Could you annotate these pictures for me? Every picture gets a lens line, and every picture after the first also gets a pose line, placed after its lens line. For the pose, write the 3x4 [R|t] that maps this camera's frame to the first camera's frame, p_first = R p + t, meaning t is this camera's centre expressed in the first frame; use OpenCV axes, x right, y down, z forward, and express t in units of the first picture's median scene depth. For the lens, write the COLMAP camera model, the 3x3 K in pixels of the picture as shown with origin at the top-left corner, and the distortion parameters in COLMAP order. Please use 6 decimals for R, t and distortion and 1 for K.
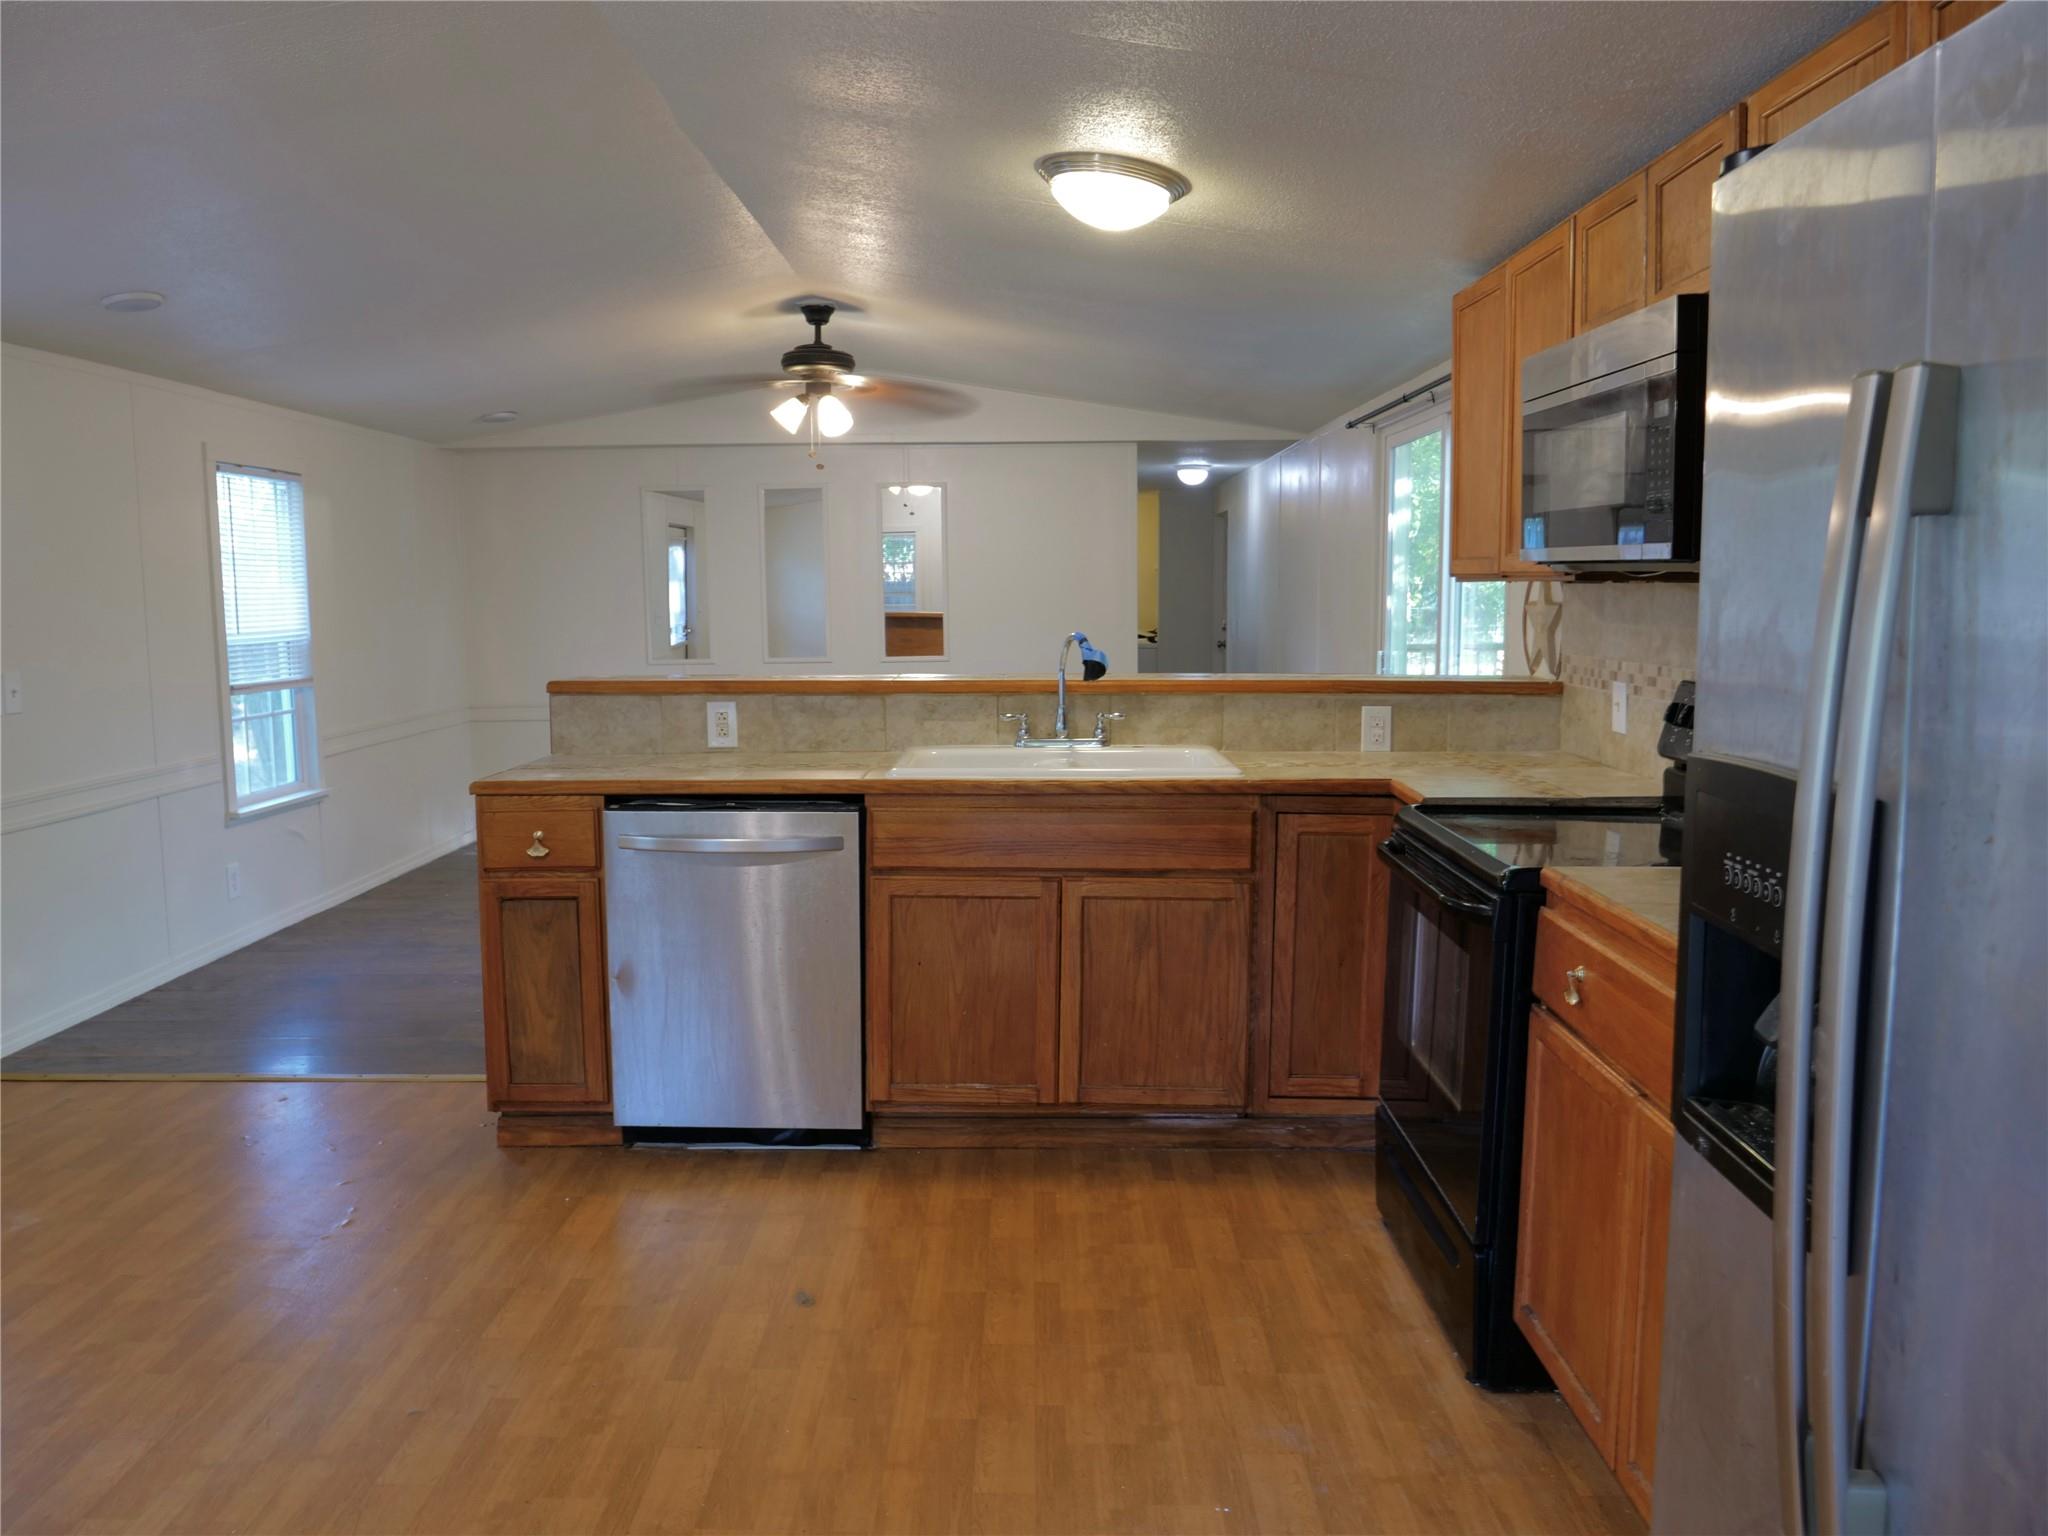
lens RADIAL K [[1526.0, 0, 1024.0], [0, 1526.0, 768.0], [0, 0, 1]] dist [-0.046228, 0.003207]
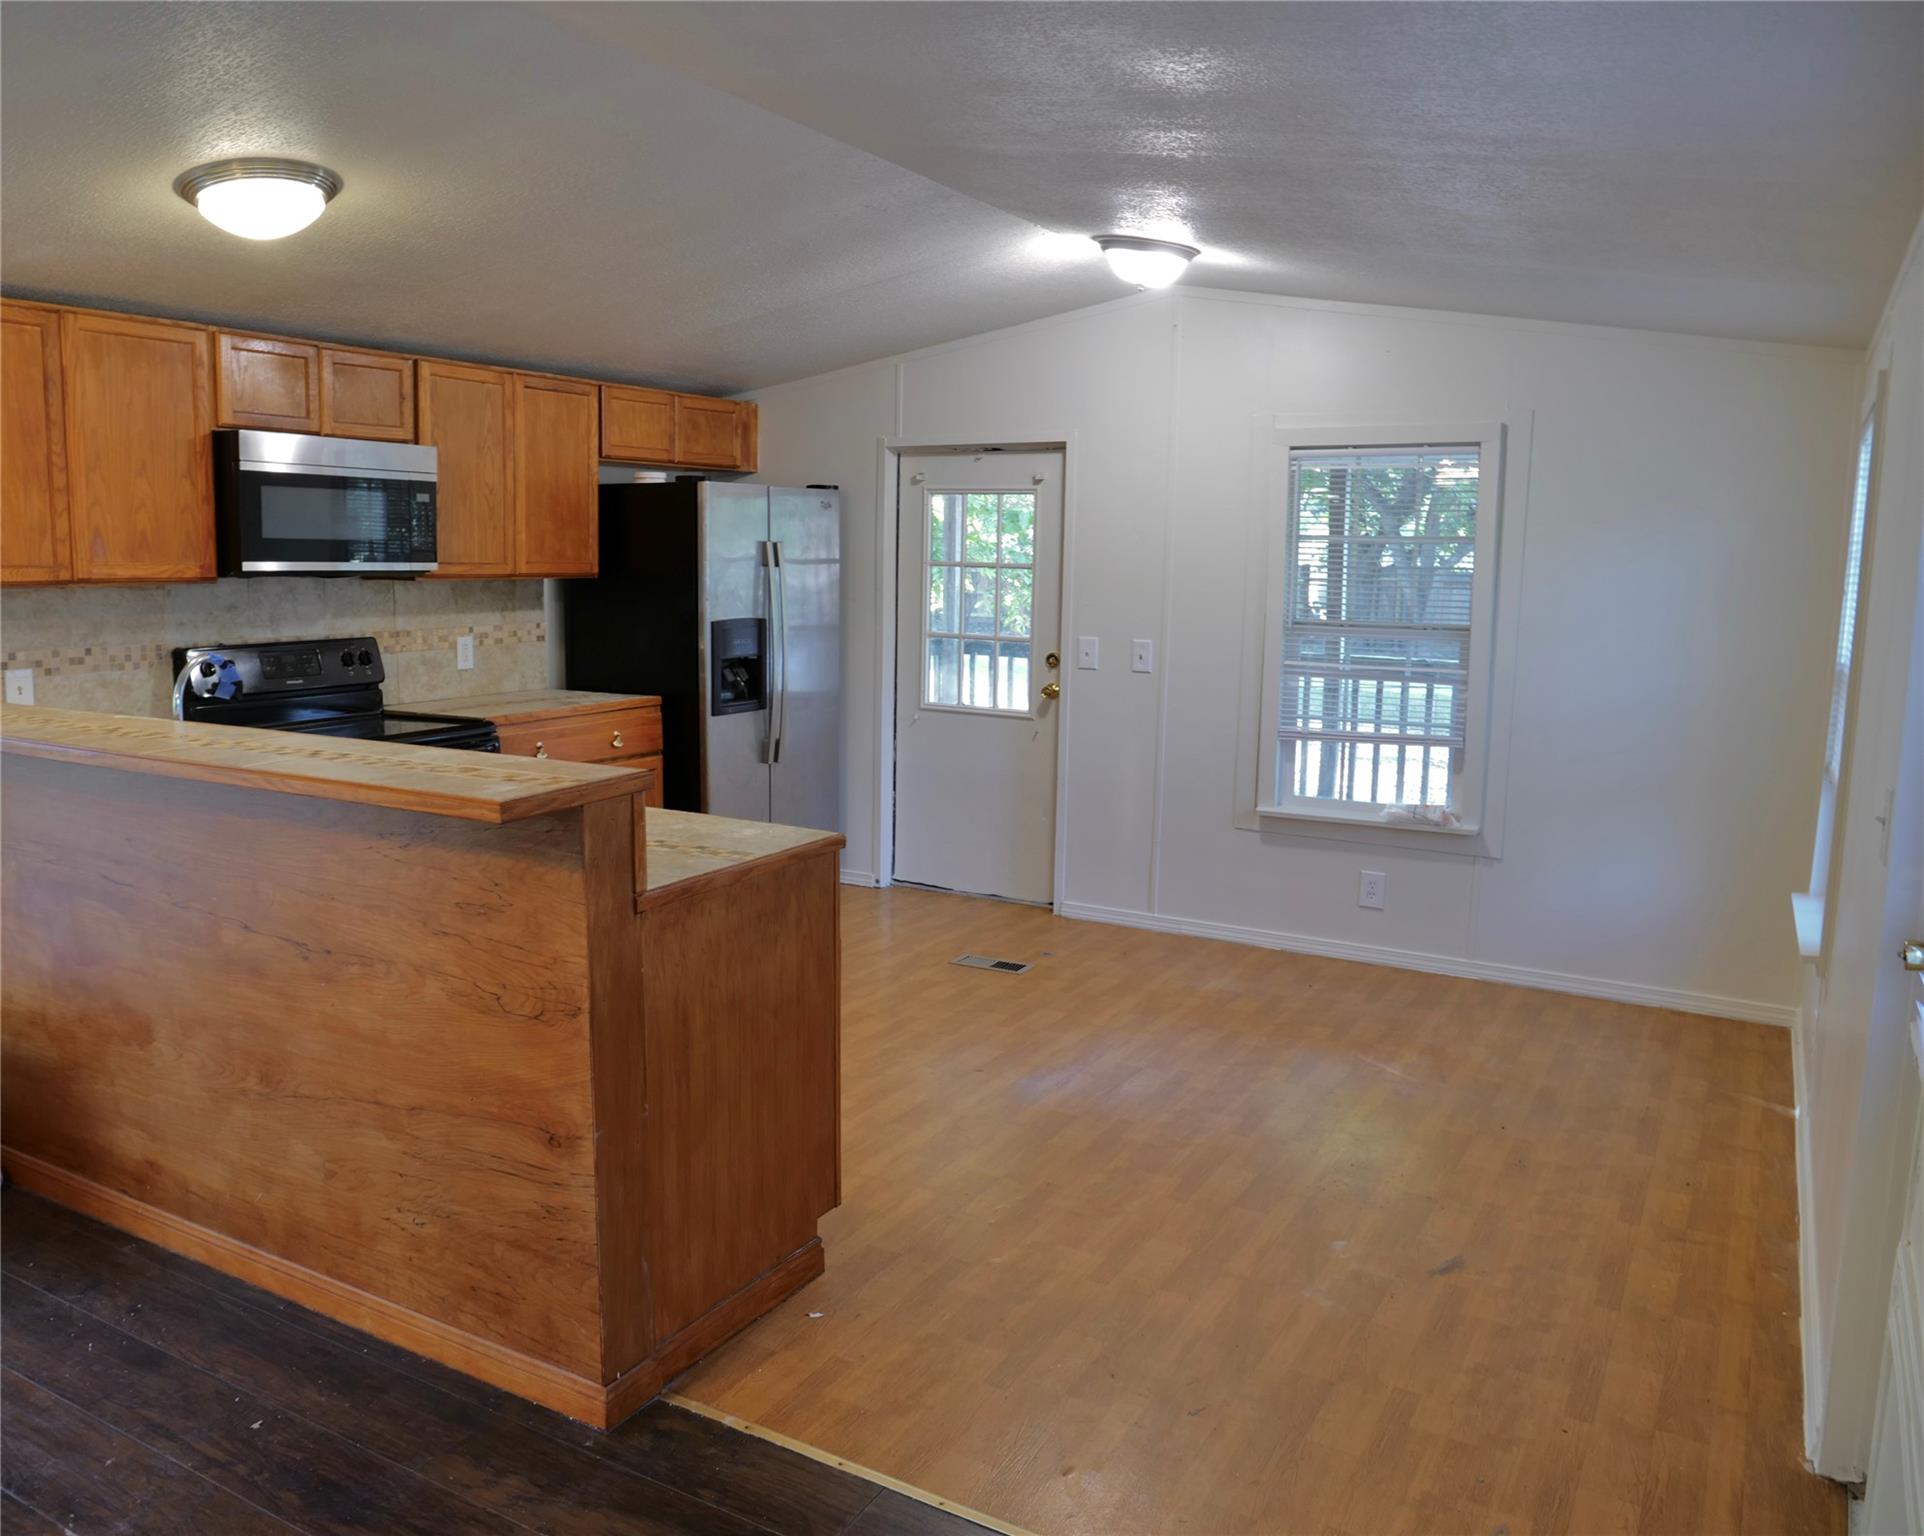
lens RADIAL K [[1492.6, 0, 899.6], [0, 1492.6, 758.7], [0, 0, 1]] dist [-0.048971, 0.001013]
pose [[-0.860541, -0.074652, 0.503882, -0.786974], [0.055779, 0.969444, 0.238888, -0.224197], [-0.506319, 0.233679, -0.830082, 1.611819]]
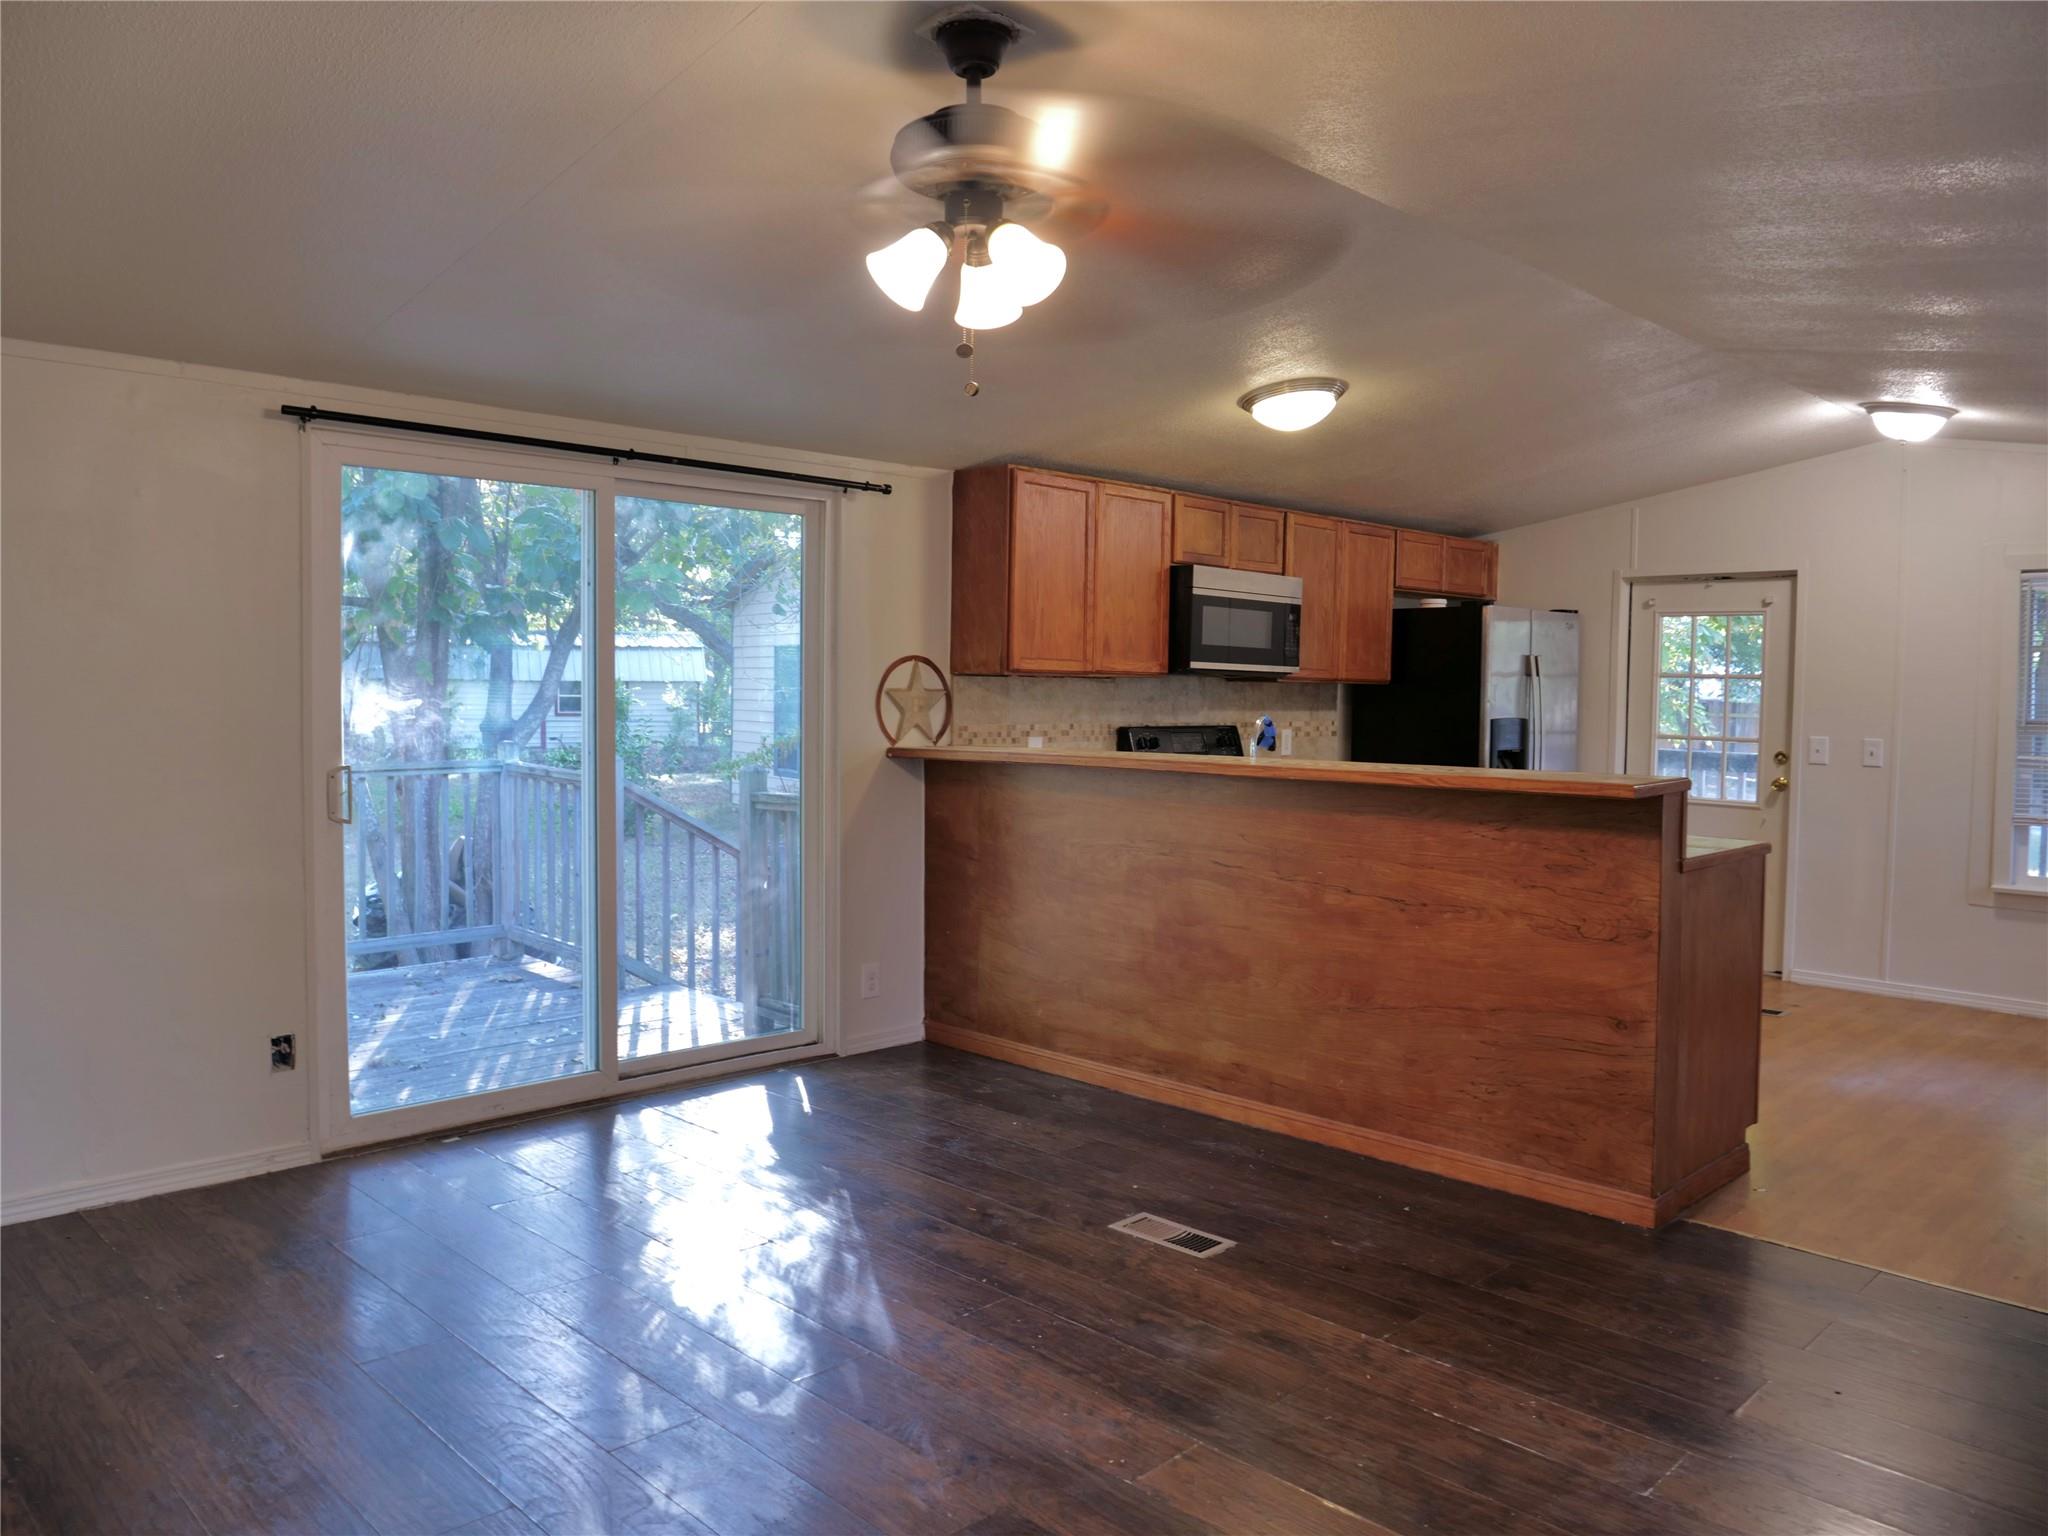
lens RADIAL K [[1495.1, 0, 1018.3], [0, 1495.1, 757.3], [0, 0, 1]] dist [-0.051603, 0.023103]
pose [[-0.706114, -0.036073, 0.707179, -0.738142], [0.076649, 0.988939, 0.126980, -0.240511], [-0.703938, 0.143867, -0.695539, 2.129577]]
